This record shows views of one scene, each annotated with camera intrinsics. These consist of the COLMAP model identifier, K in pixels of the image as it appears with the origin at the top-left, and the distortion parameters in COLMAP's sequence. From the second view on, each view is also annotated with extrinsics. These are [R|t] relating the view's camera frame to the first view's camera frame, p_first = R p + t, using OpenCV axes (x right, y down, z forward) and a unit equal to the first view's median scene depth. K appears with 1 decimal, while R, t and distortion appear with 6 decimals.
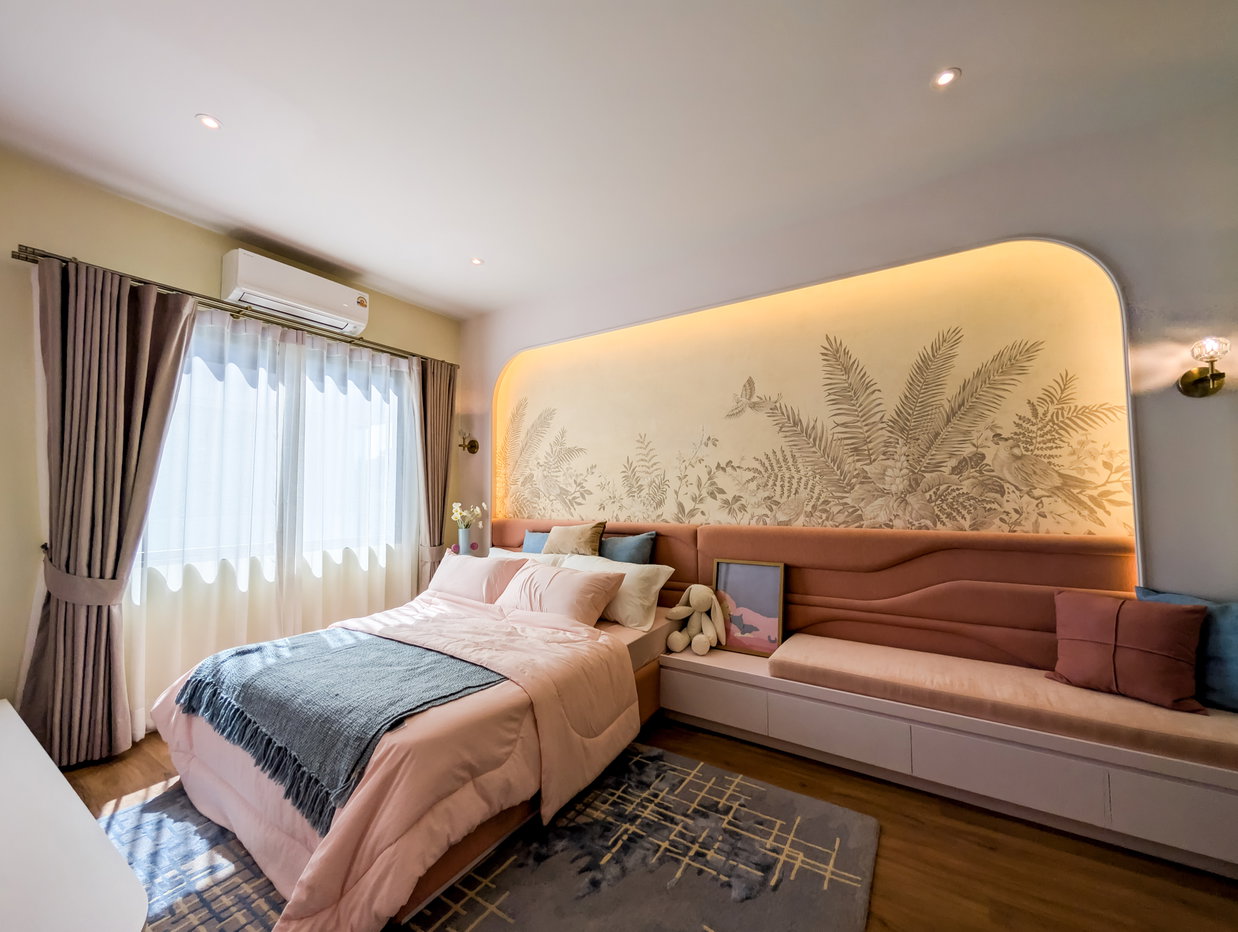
lens RADIAL K [[477.9, 0, 626.4], [0, 477.9, 471.9], [0, 0, 1]] dist [0.001433, 0.000299]
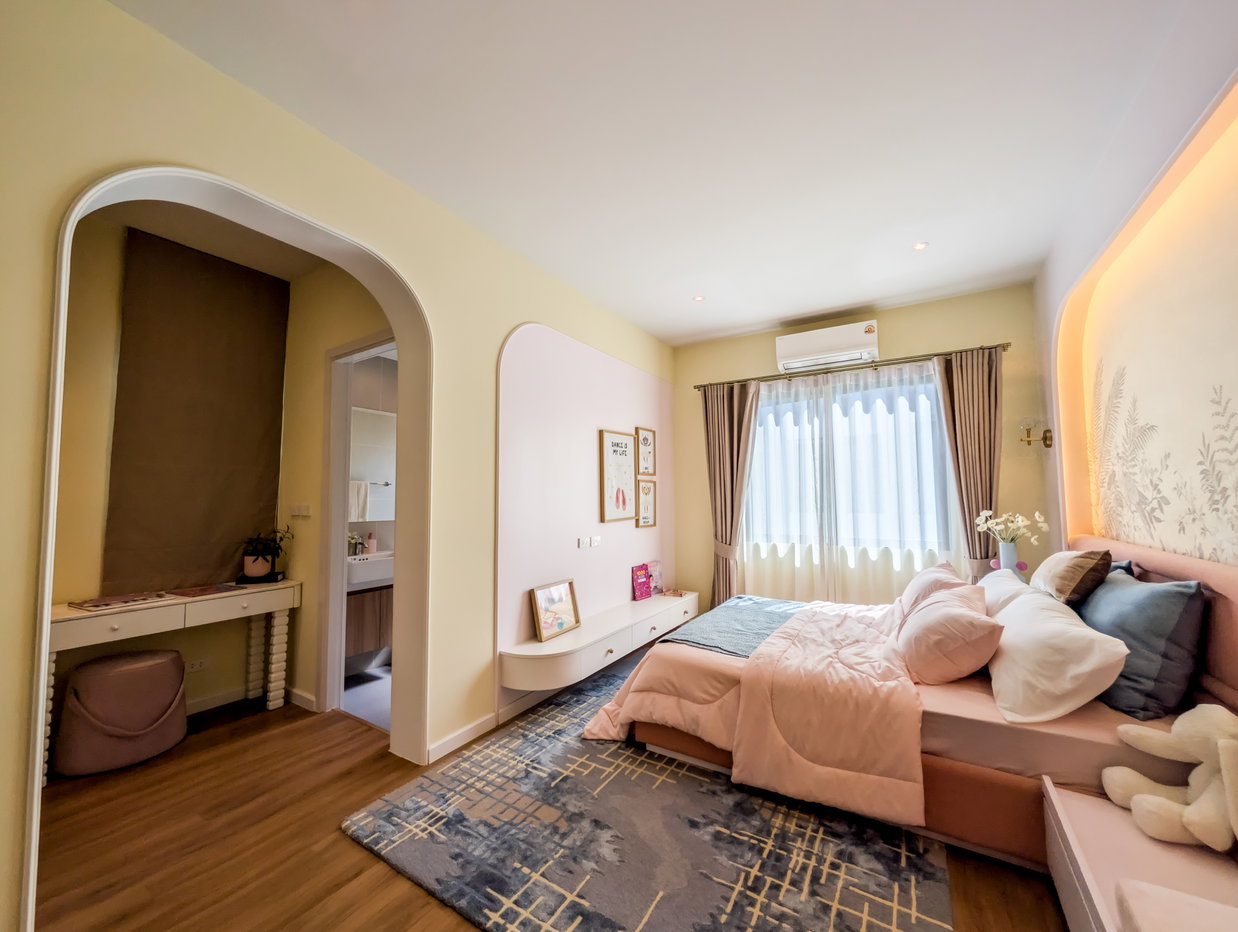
lens RADIAL K [[477.9, 0, 626.4], [0, 477.9, 471.9], [0, 0, 1]] dist [0.001433, 0.000299]
pose [[0.017959, -0.046433, -0.998760, 0.680414], [0.053170, 0.997552, -0.045420, 0.000092], [0.998424, -0.052288, 0.020383, 0.479036]]
